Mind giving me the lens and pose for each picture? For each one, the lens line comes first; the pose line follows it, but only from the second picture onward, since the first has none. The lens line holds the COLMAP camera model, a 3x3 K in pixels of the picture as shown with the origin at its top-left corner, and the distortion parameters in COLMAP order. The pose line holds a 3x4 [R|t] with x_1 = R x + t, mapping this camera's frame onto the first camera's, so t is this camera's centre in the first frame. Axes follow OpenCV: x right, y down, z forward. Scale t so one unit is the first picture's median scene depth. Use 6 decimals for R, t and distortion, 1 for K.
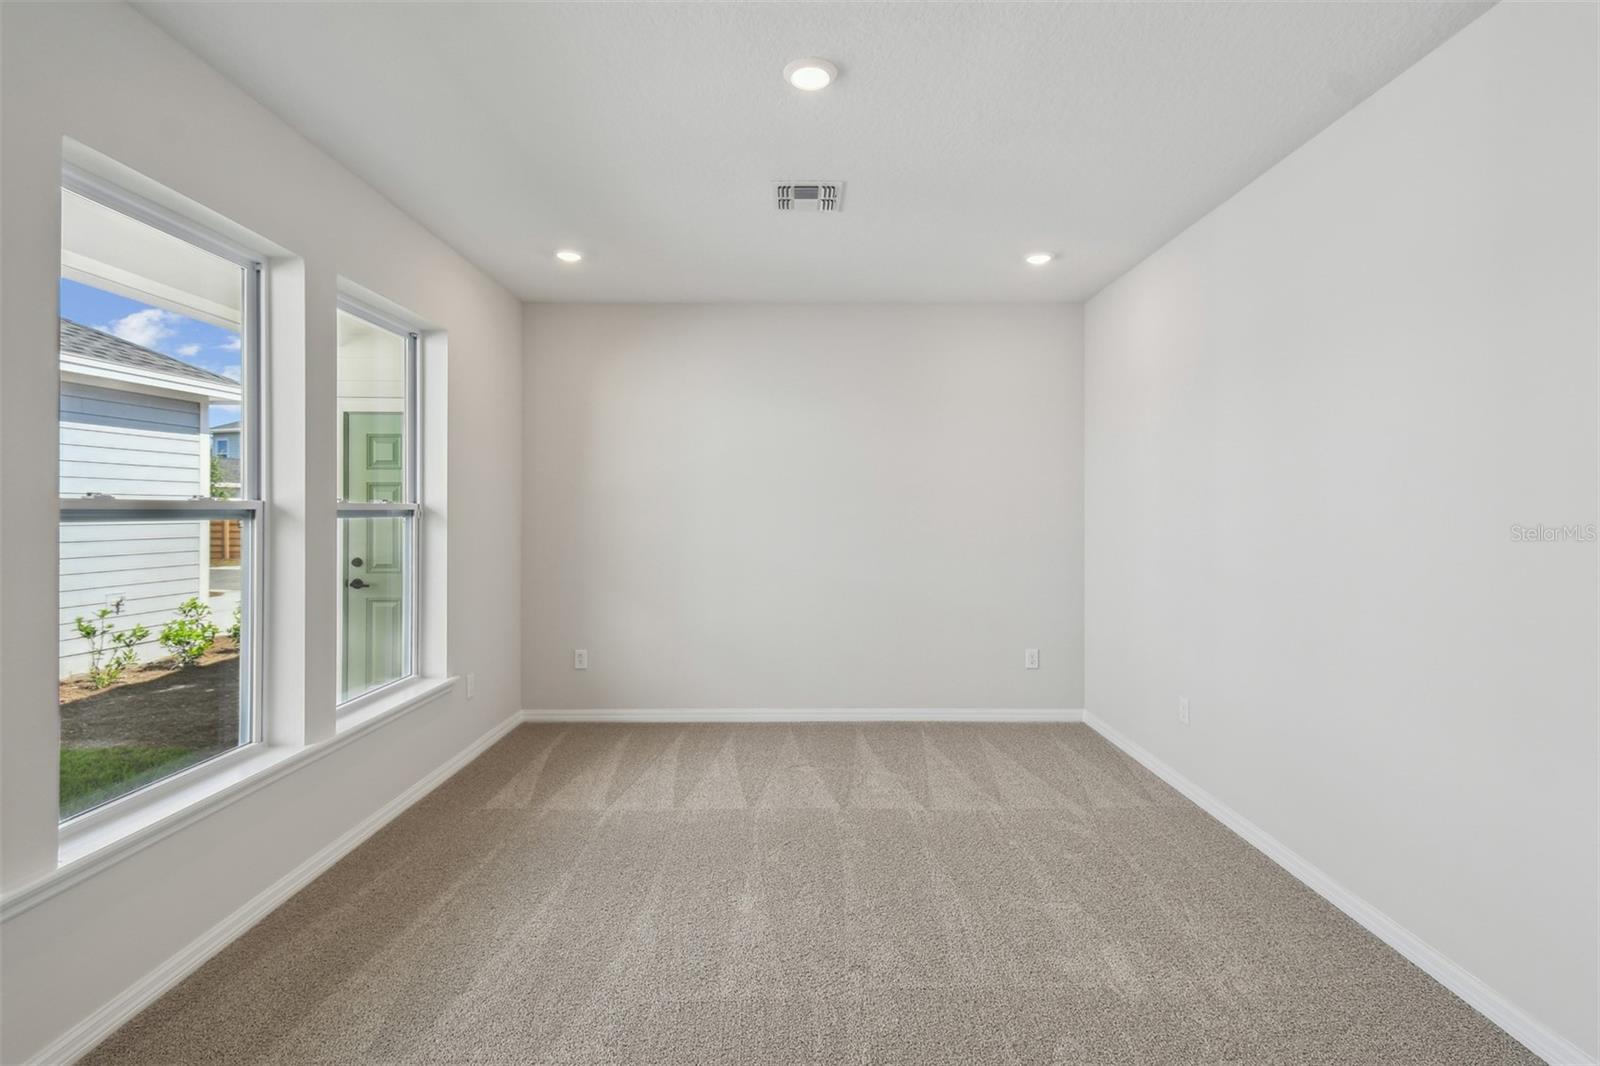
lens RADIAL K [[732.3, 0, 810.1], [0, 732.3, 510.0], [0, 0, 1]] dist [0.014788, -0.000959]
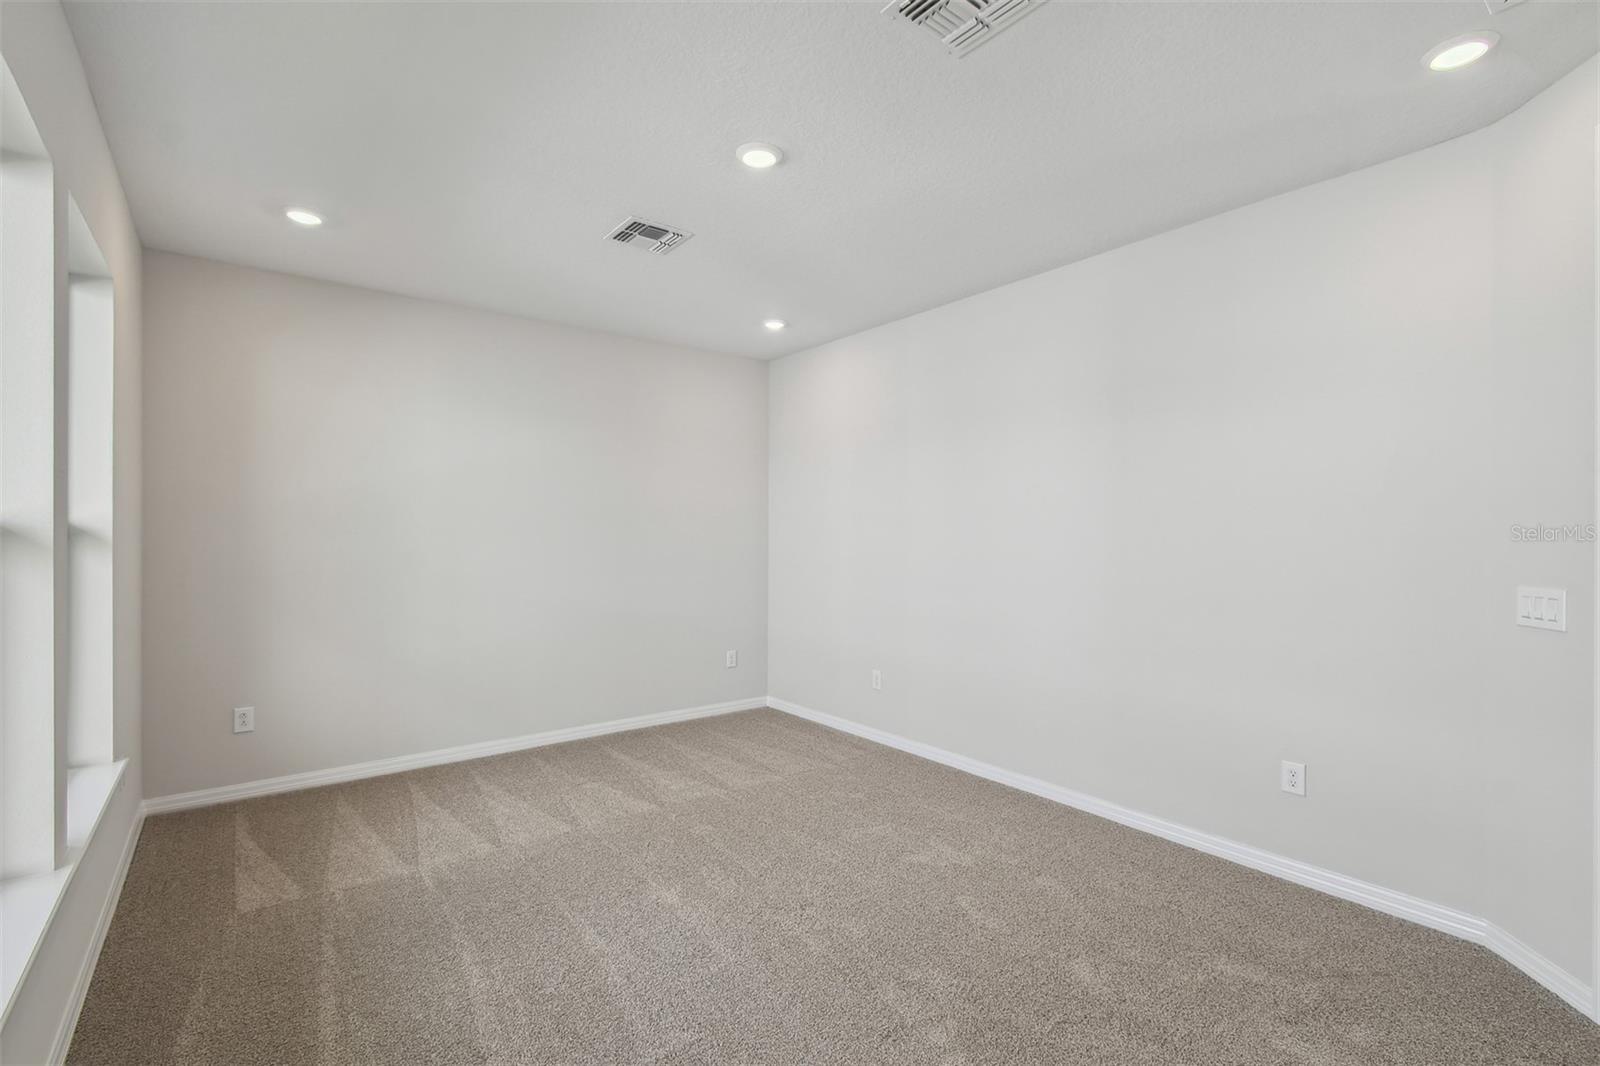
lens RADIAL K [[714.0, 0, 795.4], [0, 714.0, 538.2], [0, 0, 1]] dist [0.009817, -0.001246]
pose [[0.801139, -0.003382, 0.598469, -0.377650], [-0.001302, 0.999972, 0.007393, 0.002999], [-0.598477, -0.006702, 0.801112, 0.038617]]
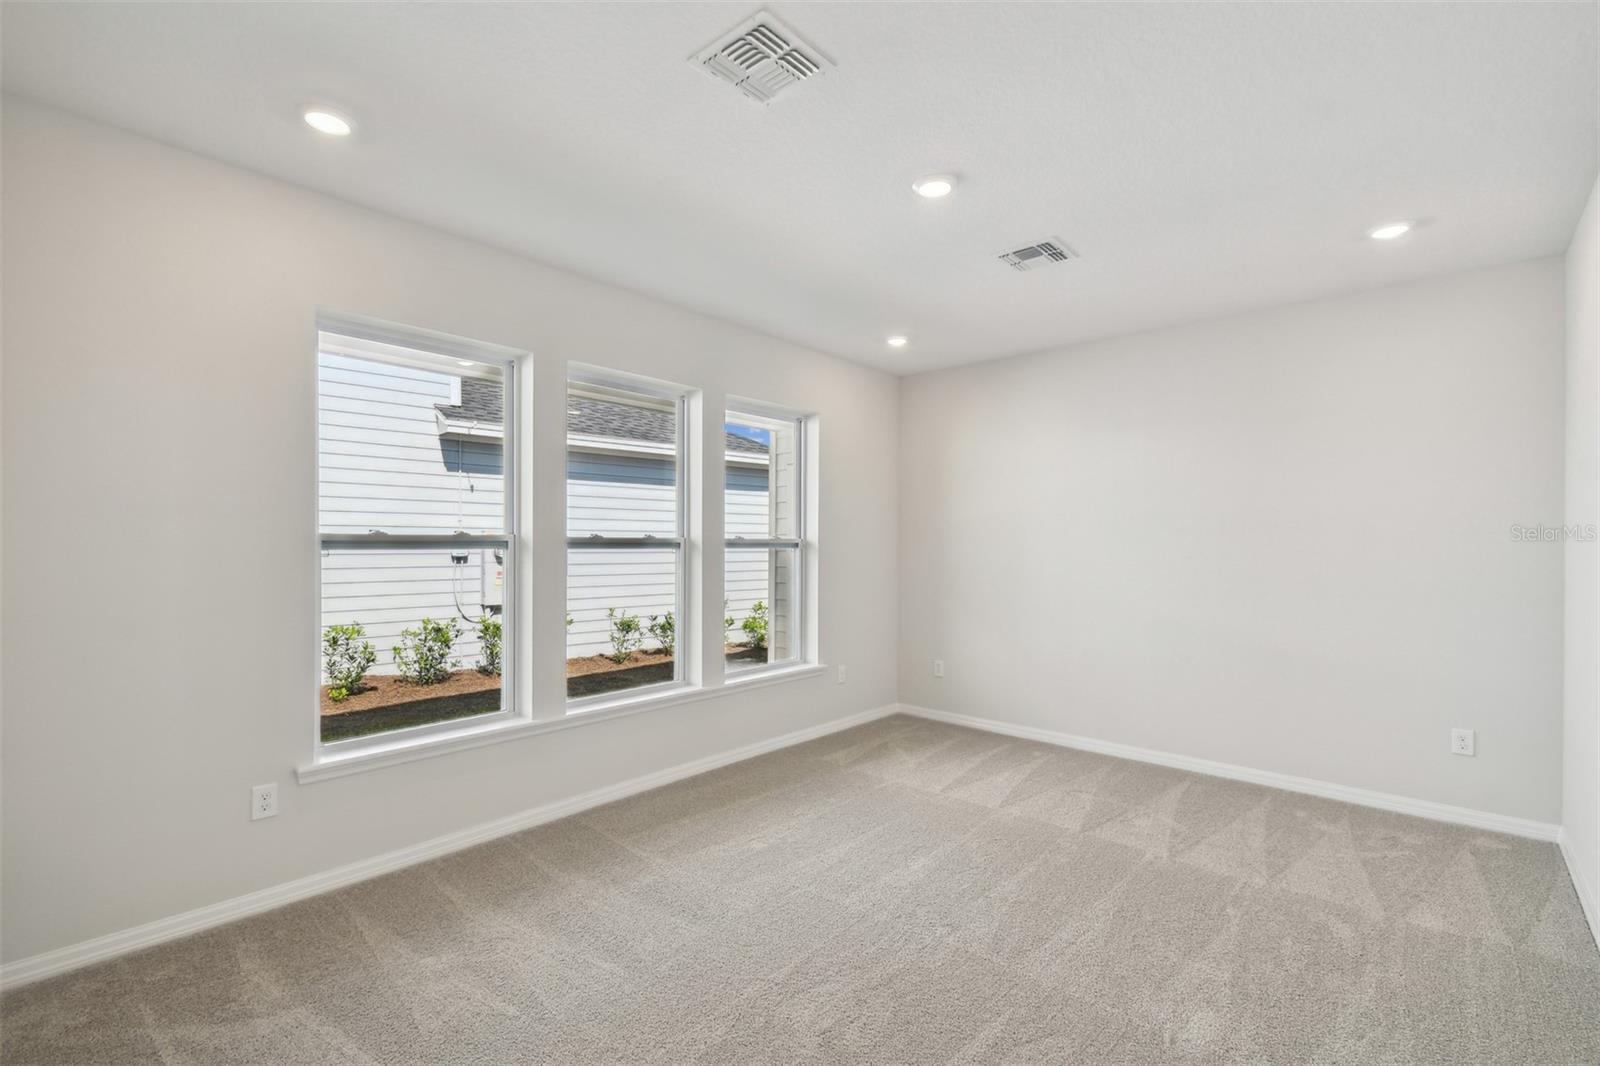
lens RADIAL K [[714.0, 0, 795.4], [0, 714.0, 538.2], [0, 0, 1]] dist [0.009817, -0.001246]
pose [[0.734406, -0.001776, -0.678708, 0.384324], [-0.003694, 0.999971, -0.006613, 0.000458], [0.678700, 0.007364, 0.734379, -0.015514]]
